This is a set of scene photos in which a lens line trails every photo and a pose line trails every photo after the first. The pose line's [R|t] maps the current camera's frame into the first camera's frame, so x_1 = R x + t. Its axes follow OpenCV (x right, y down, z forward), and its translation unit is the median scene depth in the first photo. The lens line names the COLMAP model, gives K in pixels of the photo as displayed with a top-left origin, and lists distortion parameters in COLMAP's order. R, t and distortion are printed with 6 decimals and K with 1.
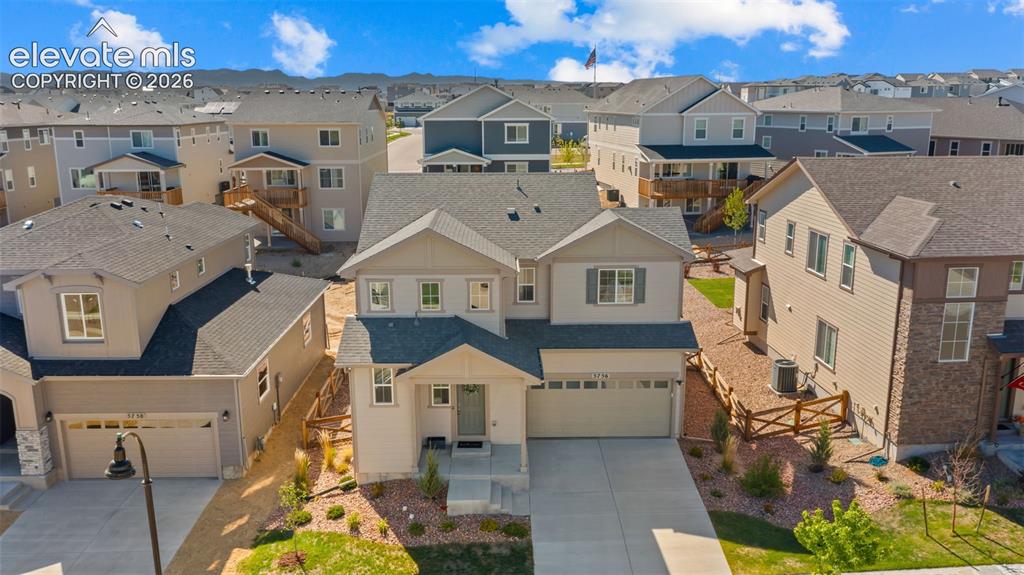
lens RADIAL K [[794.8, 0, 517.6], [0, 794.8, 283.0], [0, 0, 1]] dist [-0.001179, -0.000930]
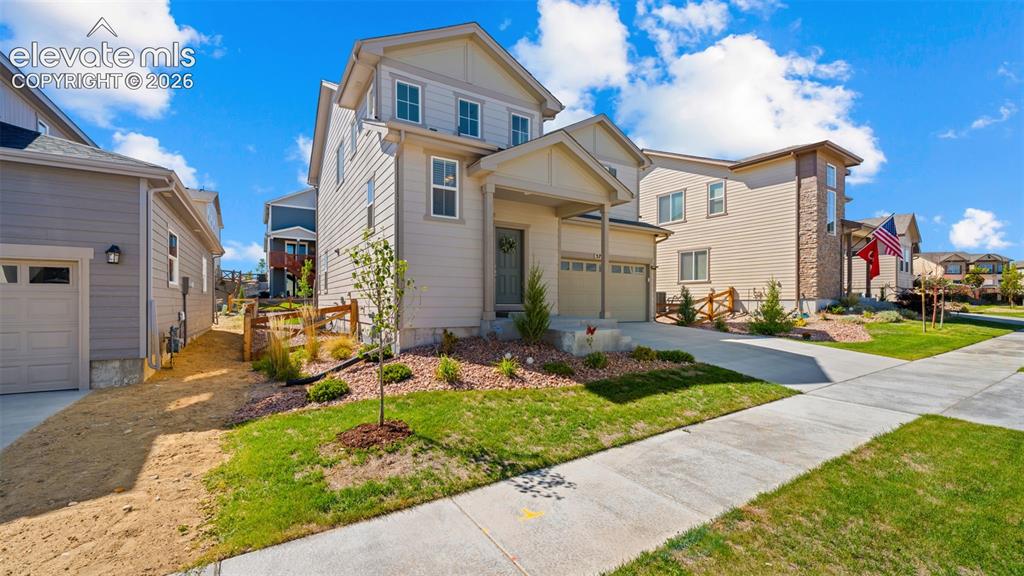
lens RADIAL K [[414.5, 0, 507.6], [0, 414.5, 306.9], [0, 0, 1]] dist [0.000687, -0.000014]
pose [[0.869010, 0.000205, 0.494794, -0.262209], [0.104470, 0.977380, -0.183887, 0.263239], [-0.483640, 0.211491, 0.849332, 0.613613]]
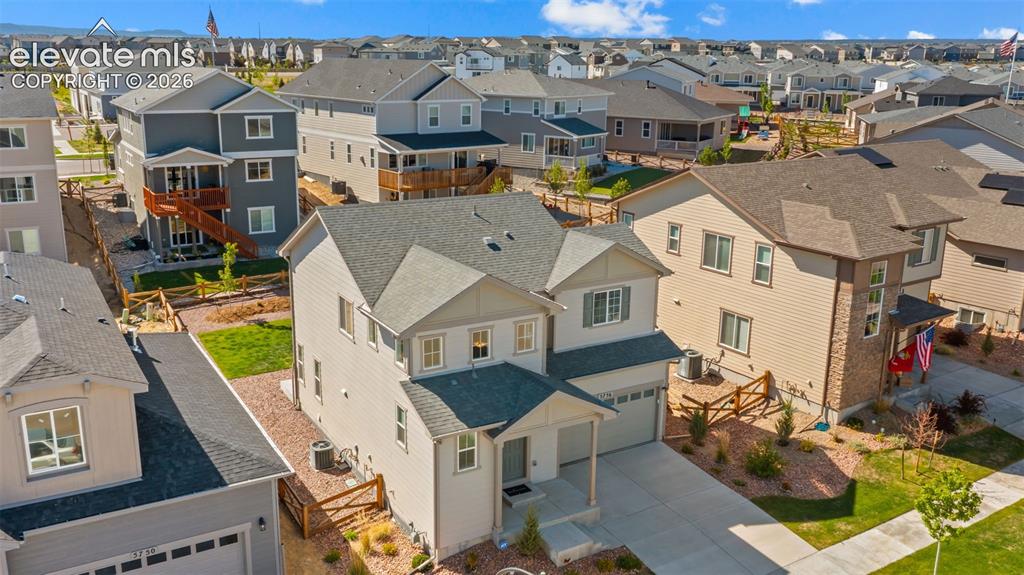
lens RADIAL K [[847.7, 0, 512.0], [0, 847.7, 287.5], [0, 0, 1]] dist [-0.002604, 0.000919]
pose [[0.868386, -0.112544, 0.482948, -0.510013], [0.093269, 0.993592, 0.063835, -0.102418], [-0.487038, -0.010390, 0.873319, 0.102499]]
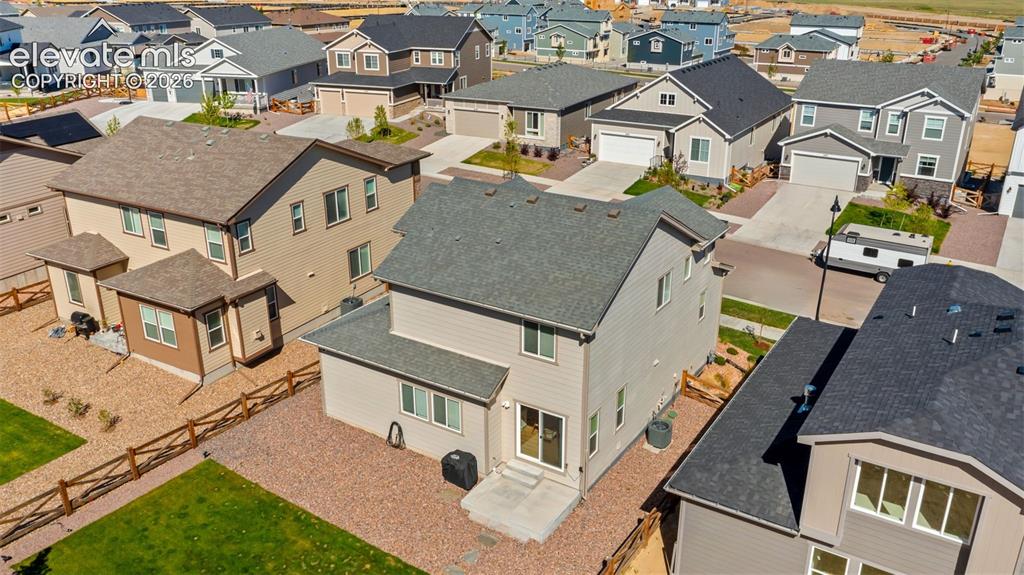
lens RADIAL K [[794.8, 0, 517.6], [0, 794.8, 283.0], [0, 0, 1]] dist [-0.001179, -0.000930]
pose [[-0.836719, -0.200949, 0.509431, -0.563164], [0.116523, 0.843614, 0.524155, -0.609886], [-0.535092, 0.497931, -0.682453, 1.940892]]
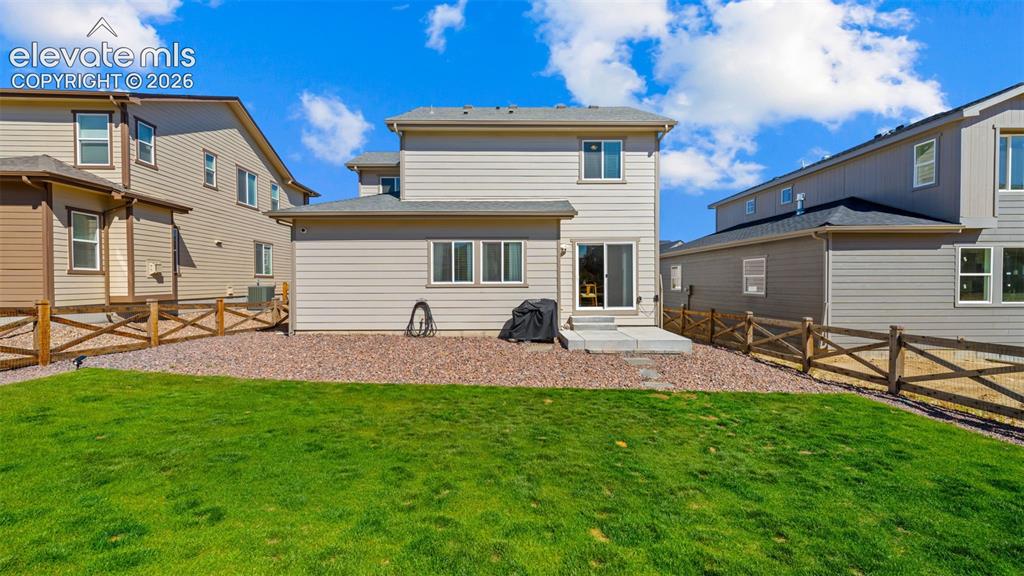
lens RADIAL K [[416.0, 0, 514.1], [0, 416.0, 287.5], [0, 0, 1]] dist [0.001286, -0.000185]
pose [[-0.999940, 0.003115, 0.010464, -0.033044], [0.005430, 0.973379, 0.229139, -0.037122], [-0.009471, 0.229182, -0.973337, 1.819289]]
